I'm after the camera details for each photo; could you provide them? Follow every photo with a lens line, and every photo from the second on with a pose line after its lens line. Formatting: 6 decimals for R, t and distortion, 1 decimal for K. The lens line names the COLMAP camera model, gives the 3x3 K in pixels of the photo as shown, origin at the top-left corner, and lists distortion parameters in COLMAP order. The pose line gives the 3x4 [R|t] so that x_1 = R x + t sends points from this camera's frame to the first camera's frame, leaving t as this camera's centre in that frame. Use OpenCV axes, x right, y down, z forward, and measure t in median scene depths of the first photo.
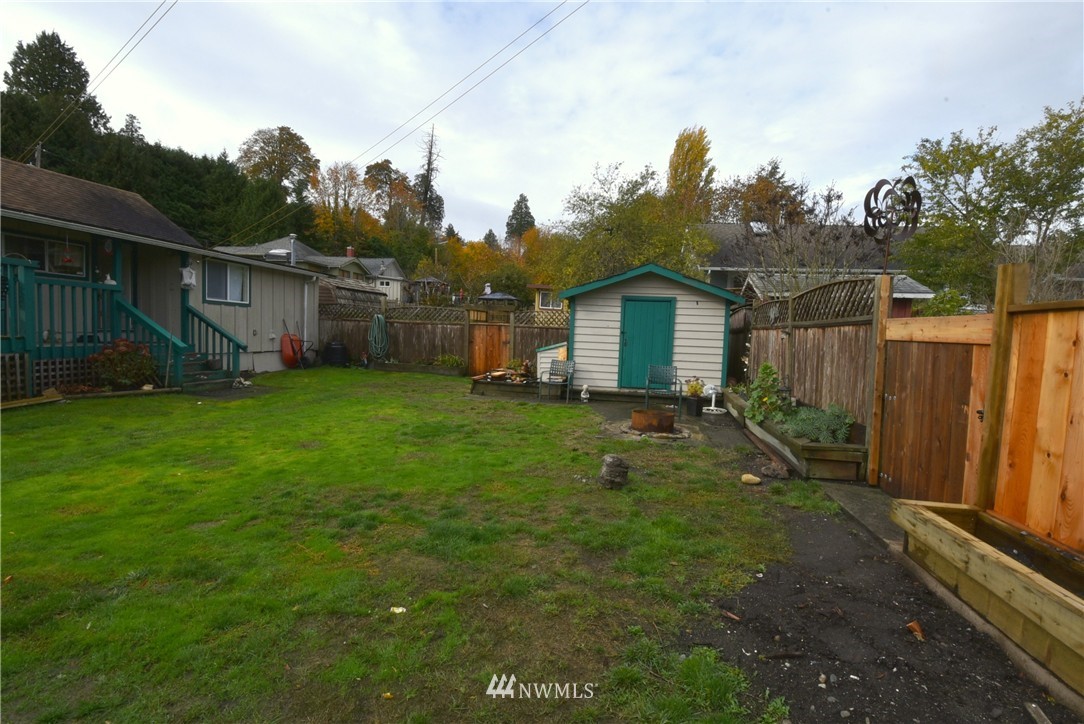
lens RADIAL K [[474.5, 0, 539.6], [0, 474.5, 369.4], [0, 0, 1]] dist [0.000271, -0.014712]
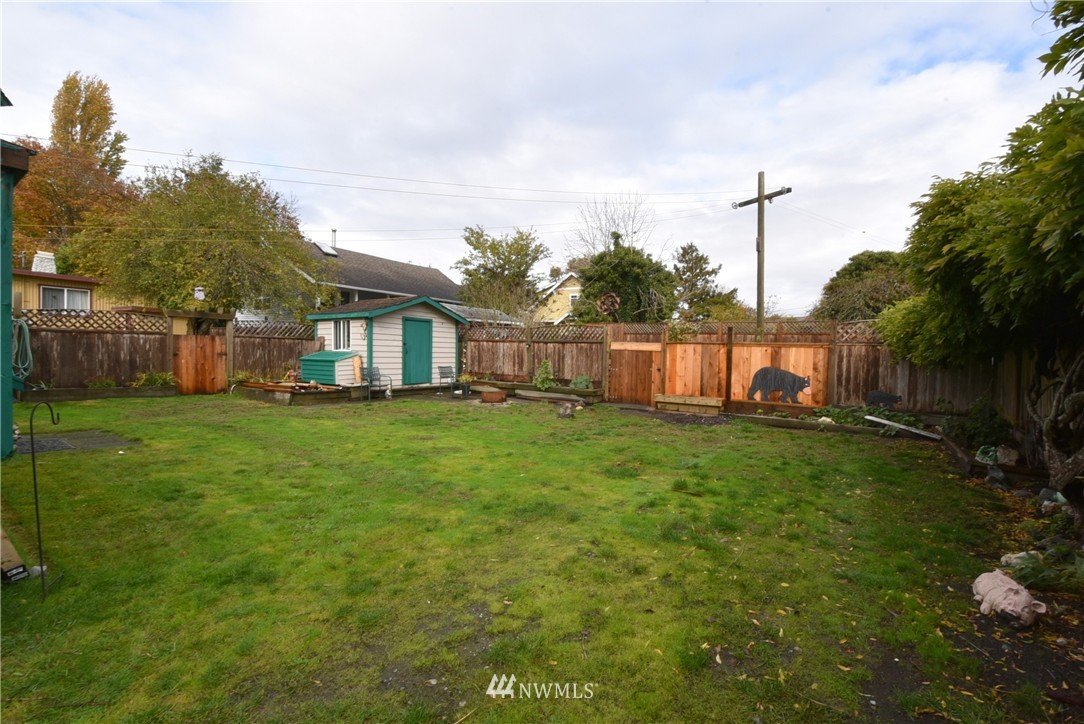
lens RADIAL K [[474.5, 0, 541.7], [0, 474.5, 364.9], [0, 0, 1]] dist [0.000271, -0.014712]
pose [[0.403618, -0.057072, 0.913146, -0.899431], [0.060898, 0.997515, 0.035428, -0.041790], [-0.912899, 0.041309, 0.406091, 0.096613]]
